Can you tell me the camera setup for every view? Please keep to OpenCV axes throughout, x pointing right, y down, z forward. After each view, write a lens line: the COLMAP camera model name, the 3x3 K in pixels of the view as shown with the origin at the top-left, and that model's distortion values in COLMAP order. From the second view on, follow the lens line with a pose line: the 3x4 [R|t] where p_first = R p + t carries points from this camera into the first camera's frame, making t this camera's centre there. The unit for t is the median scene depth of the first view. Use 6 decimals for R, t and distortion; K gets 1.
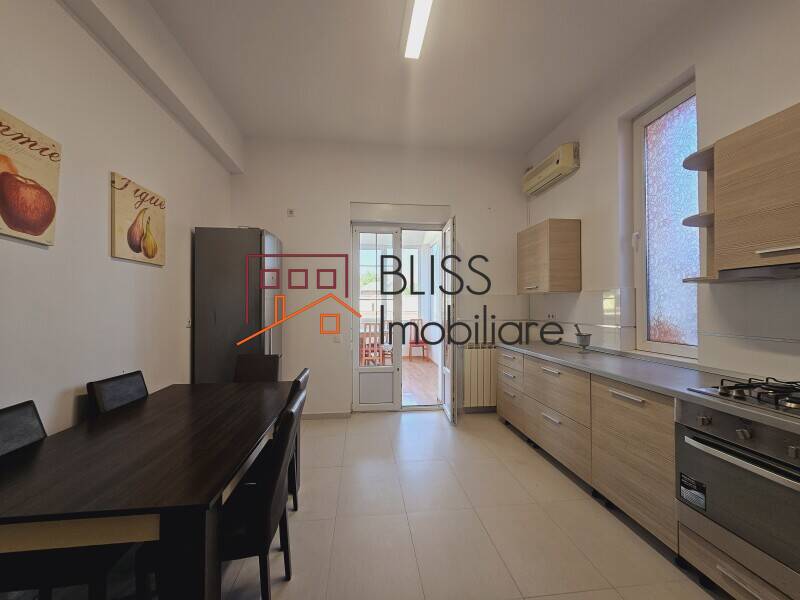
lens RADIAL K [[327.1, 0, 399.8], [0, 327.1, 300.7], [0, 0, 1]] dist [0.001609, 0.000739]
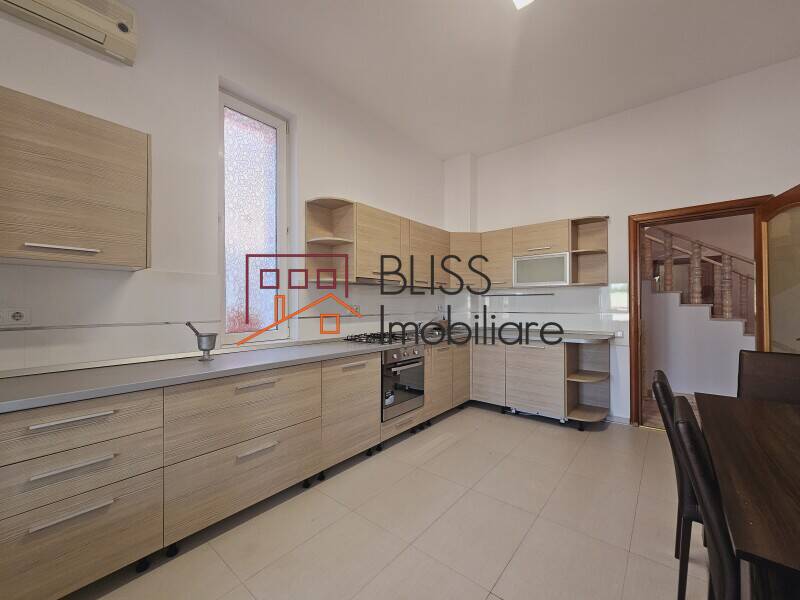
lens RADIAL K [[327.1, 0, 399.4], [0, 327.1, 304.4], [0, 0, 1]] dist [0.001609, 0.000739]
pose [[-0.687156, -0.000964, 0.726509, -0.303071], [-0.008700, 0.999938, -0.006902, 0.043083], [-0.726458, -0.011063, -0.687122, 1.393047]]
